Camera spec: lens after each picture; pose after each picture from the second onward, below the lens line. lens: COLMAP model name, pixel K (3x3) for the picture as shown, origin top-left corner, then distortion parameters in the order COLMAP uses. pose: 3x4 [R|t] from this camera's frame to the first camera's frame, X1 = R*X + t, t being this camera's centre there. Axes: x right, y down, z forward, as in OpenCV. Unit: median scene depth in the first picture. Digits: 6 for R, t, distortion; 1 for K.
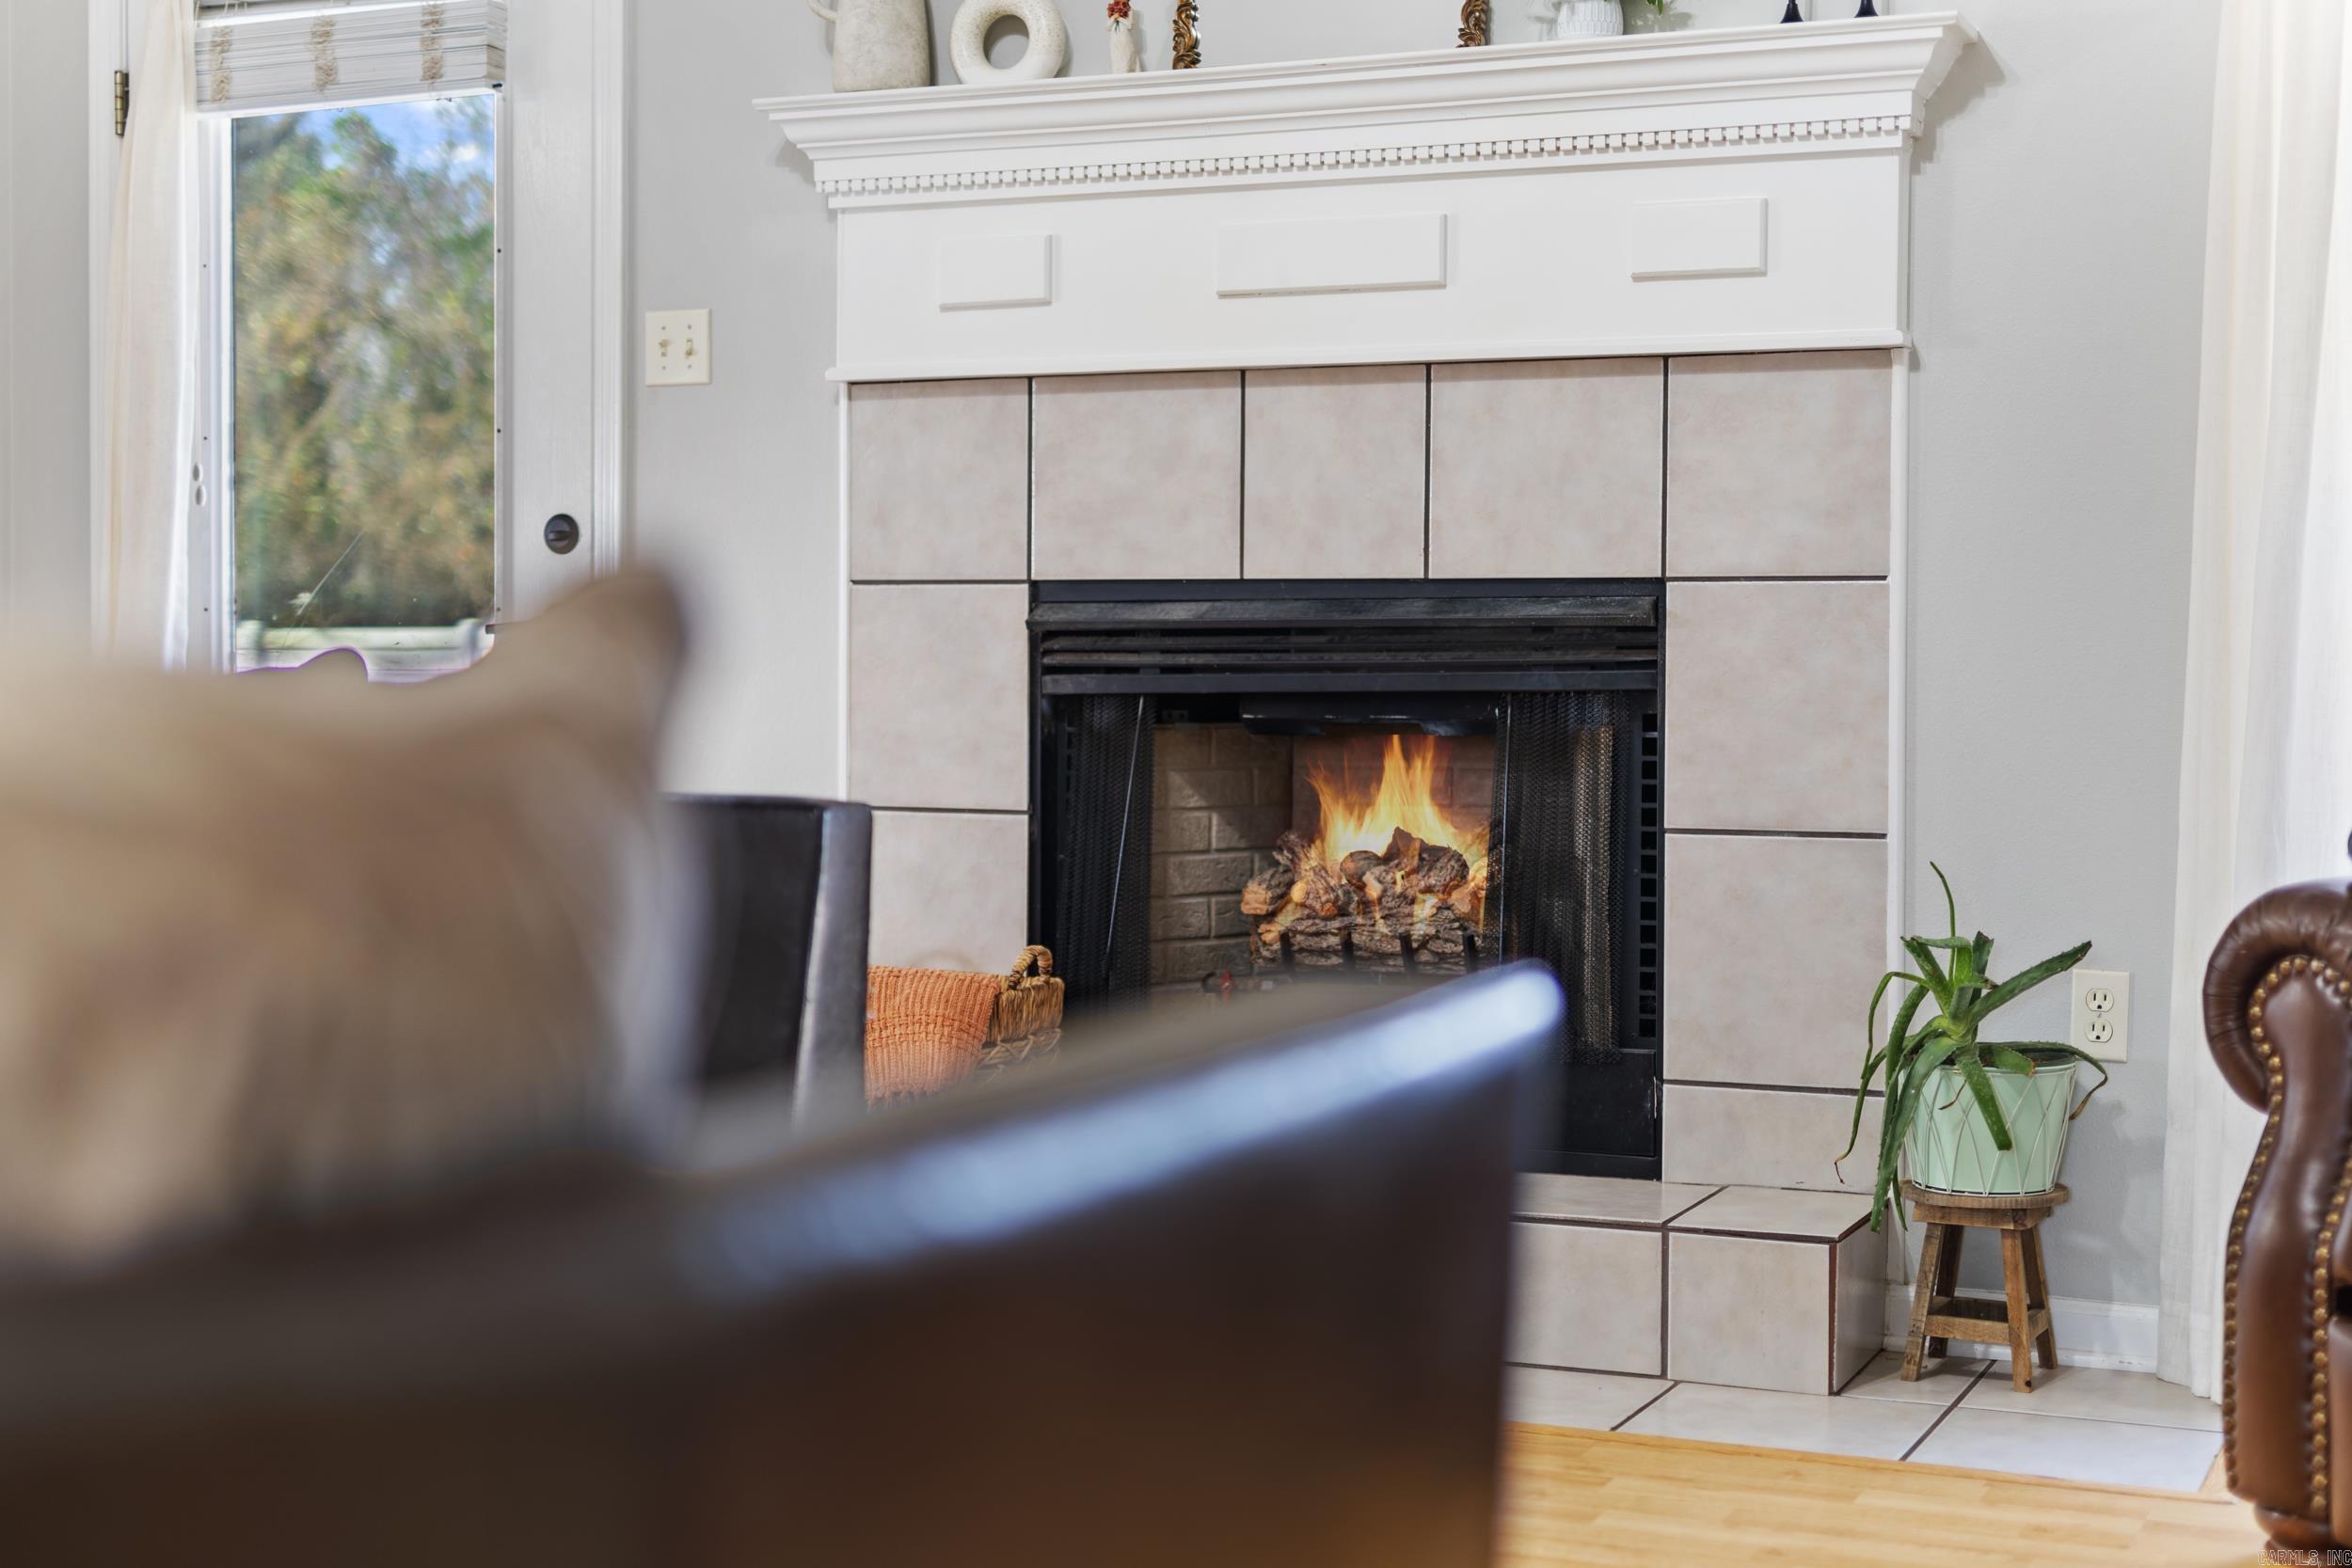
lens RADIAL K [[3277.3, 0, 1166.8], [0, 3277.3, 787.4], [0, 0, 1]] dist [0.000191, 0.000000]
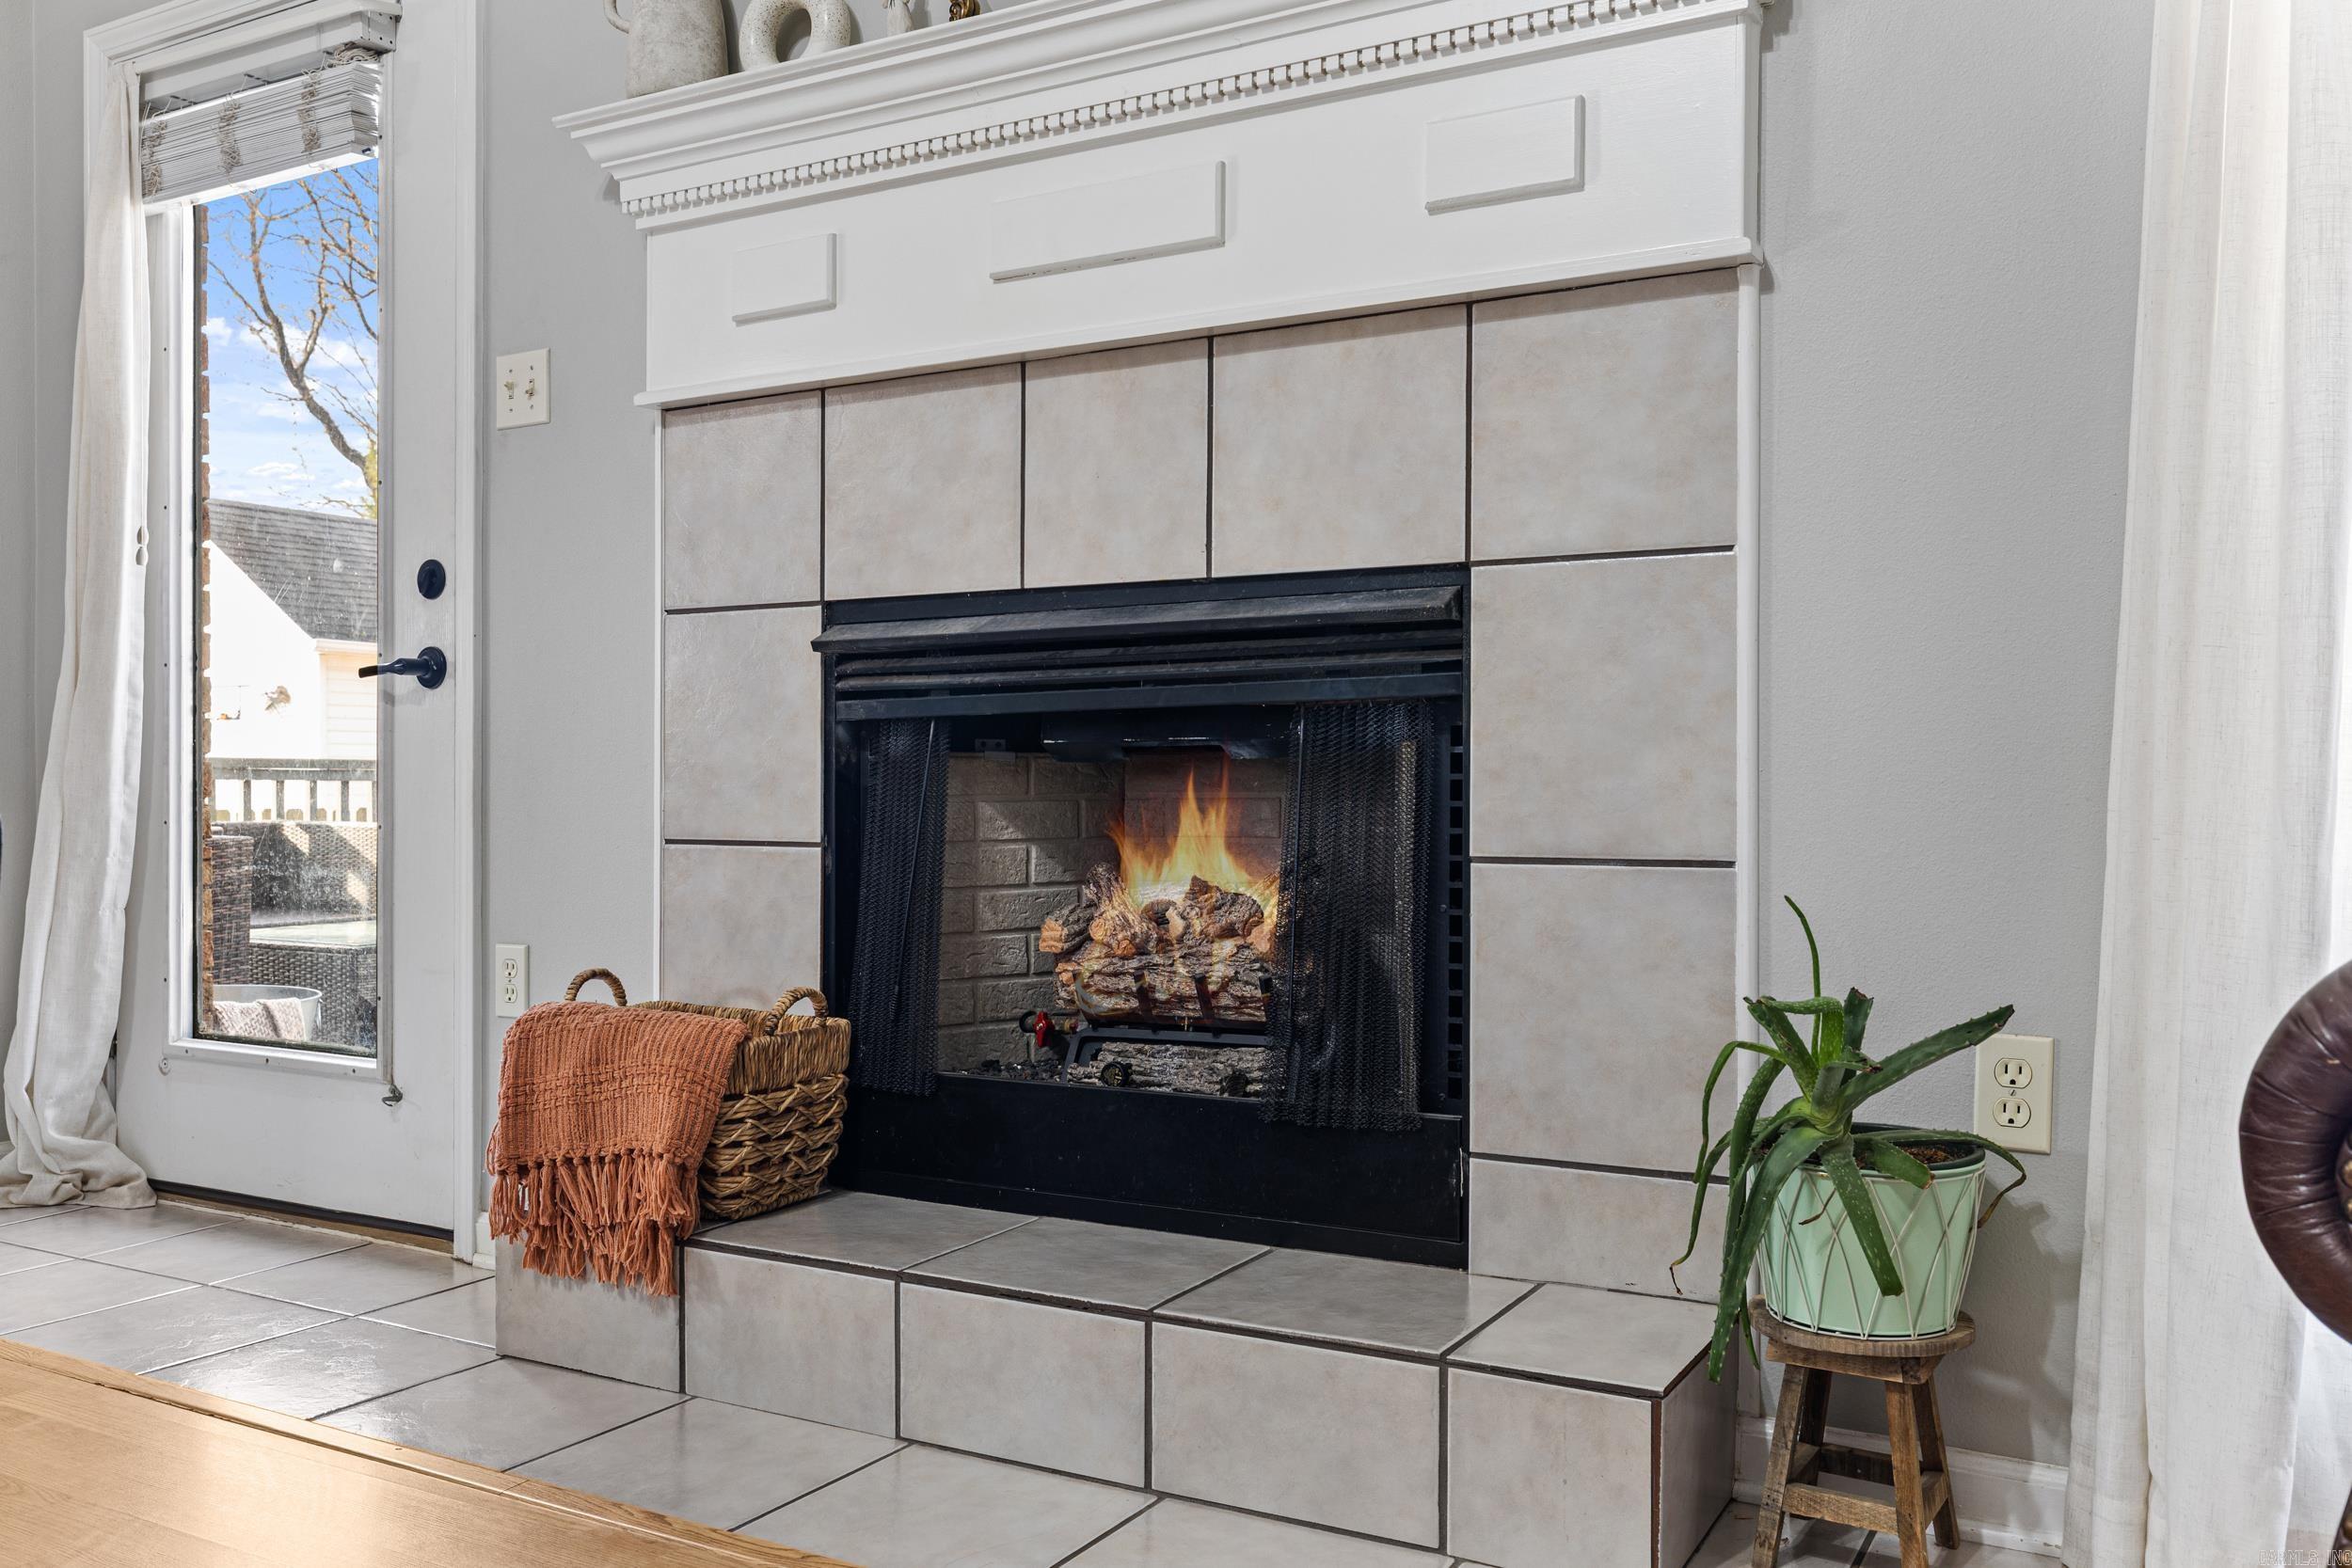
lens RADIAL K [[1926.7, 0, 1151.3], [0, 1926.7, 840.4], [0, 0, 1]] dist [-0.000351, -0.007090]
pose [[0.994503, -0.004191, -0.104626, 0.121726], [0.003590, 0.999976, -0.005929, 0.010939], [0.104649, 0.005521, 0.994494, 0.493468]]
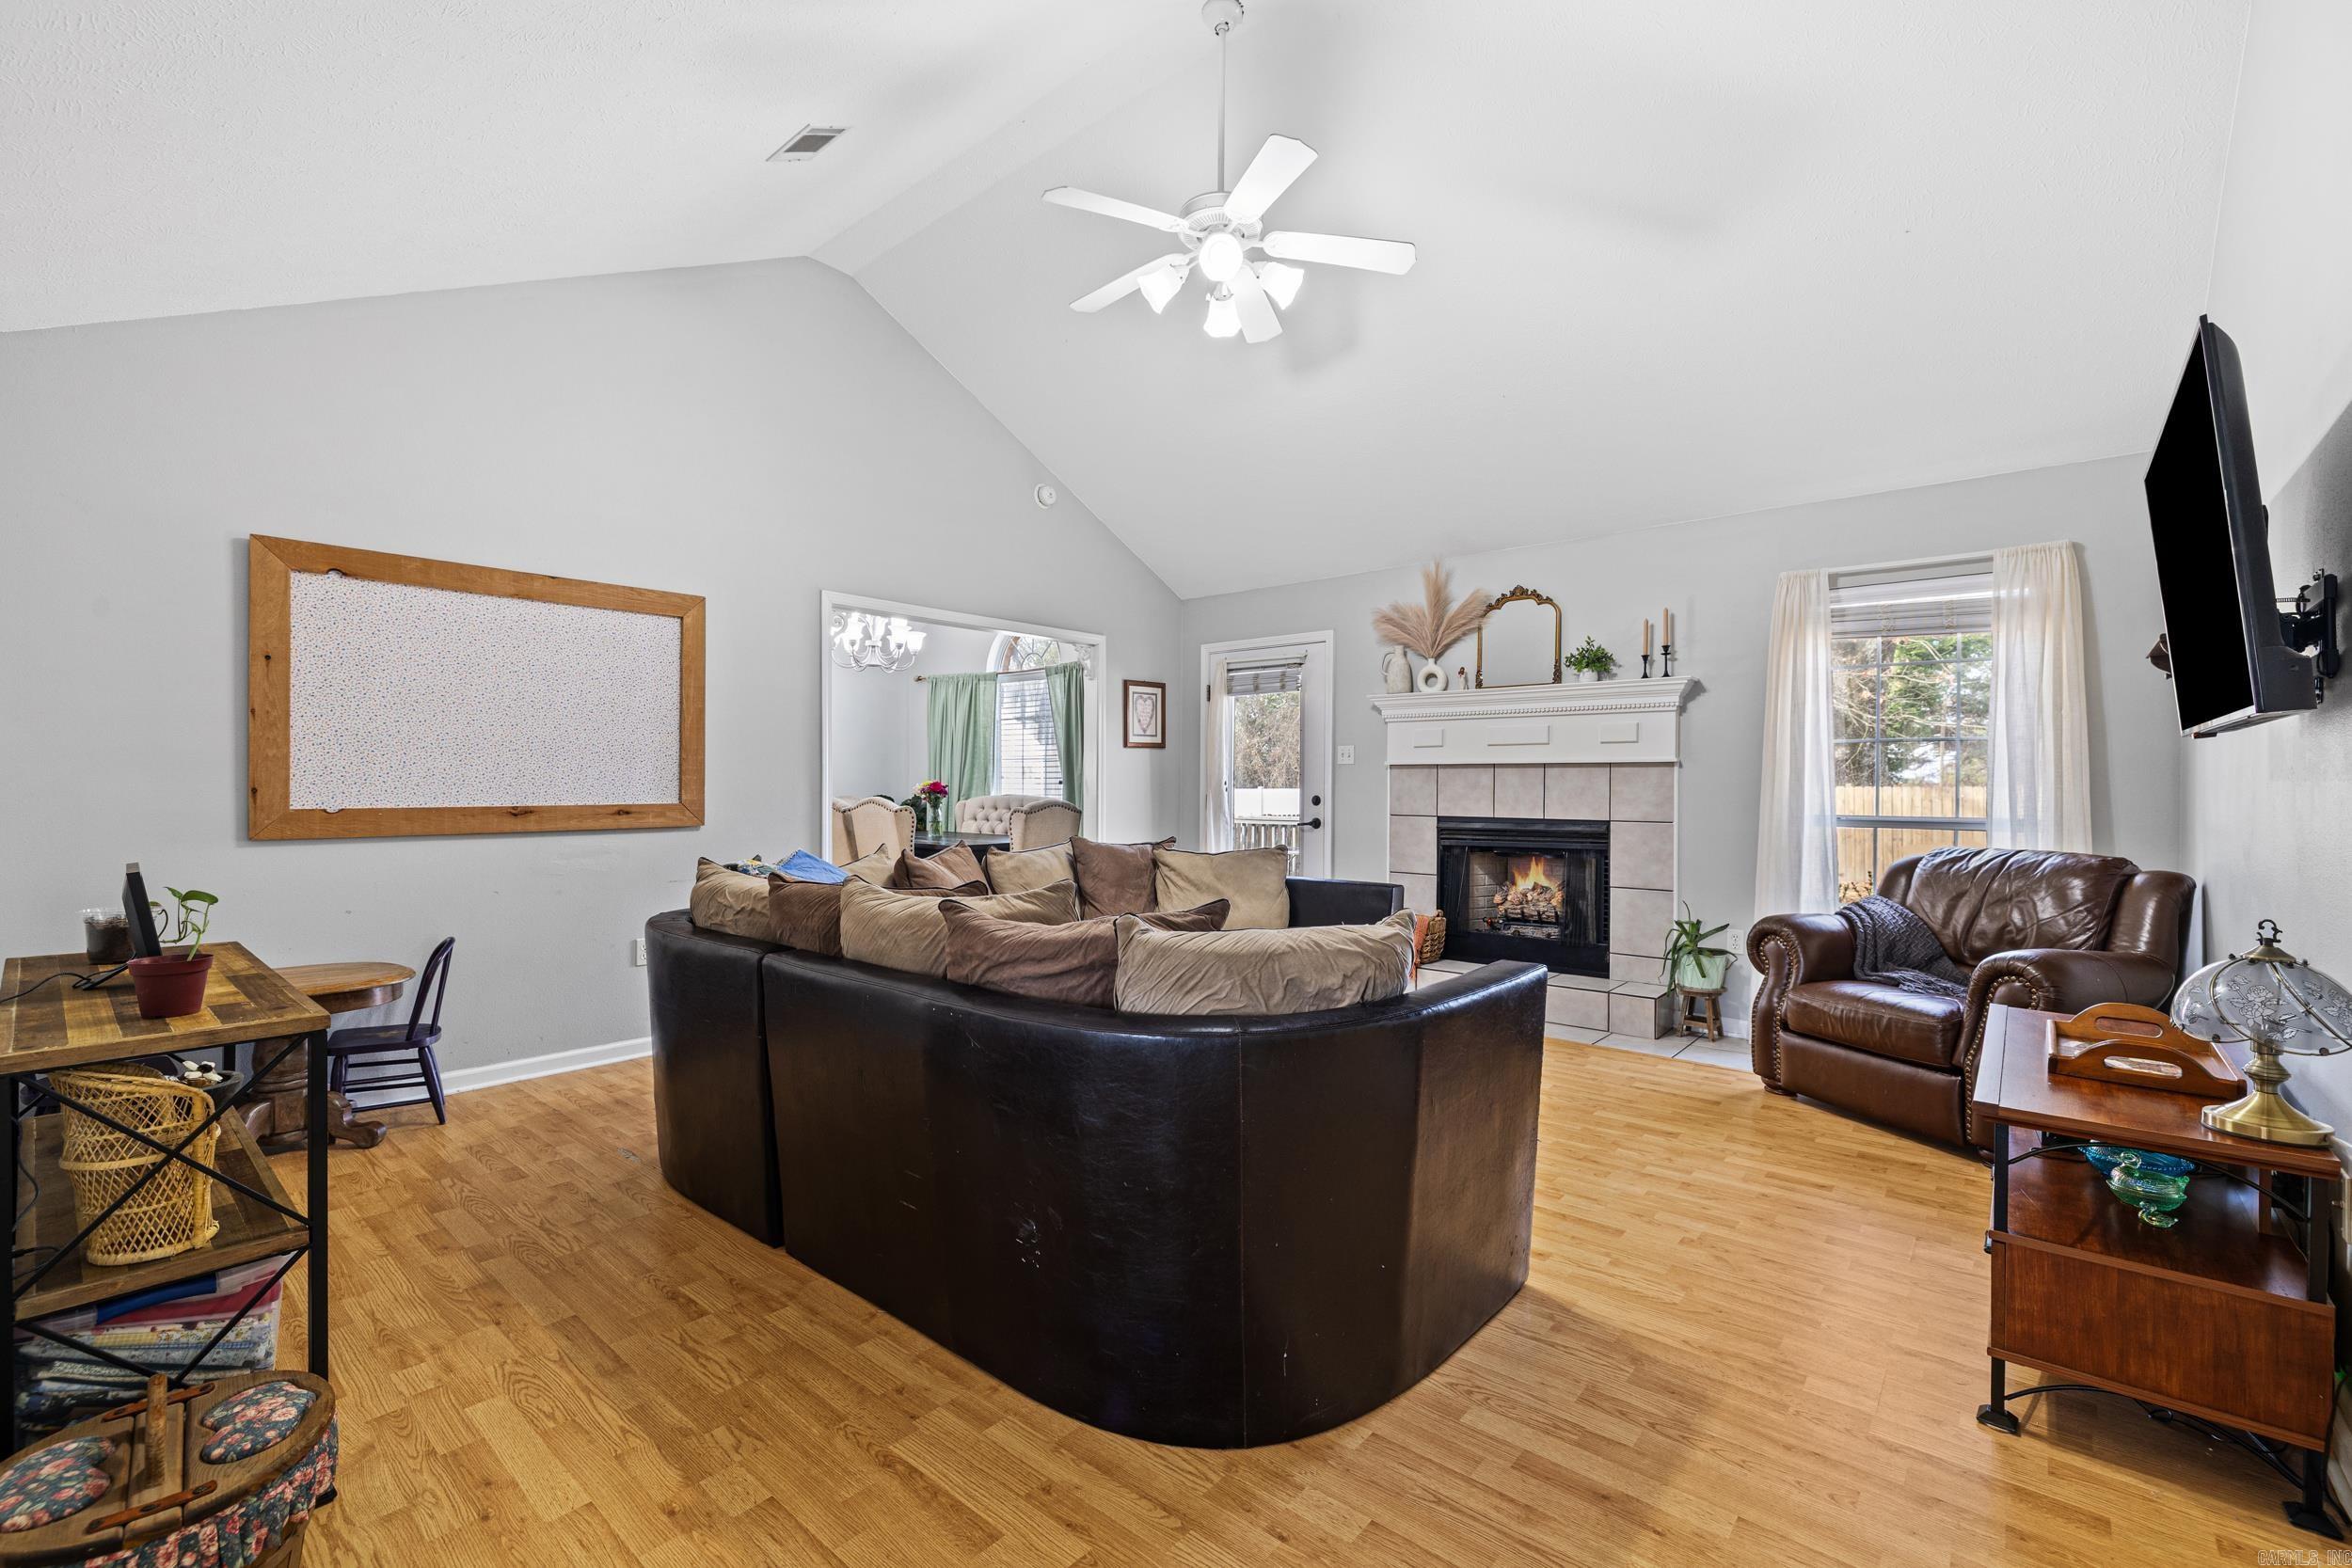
lens RADIAL K [[989.7, 0, 1173.5], [0, 989.7, 793.9], [0, 0, 1]] dist [0.001682, -0.000625]
pose [[0.957582, 0.001613, -0.288155, -0.003003], [-0.011680, 0.999380, -0.033221, -0.050719], [0.287923, 0.035177, 0.957007, -0.252806]]
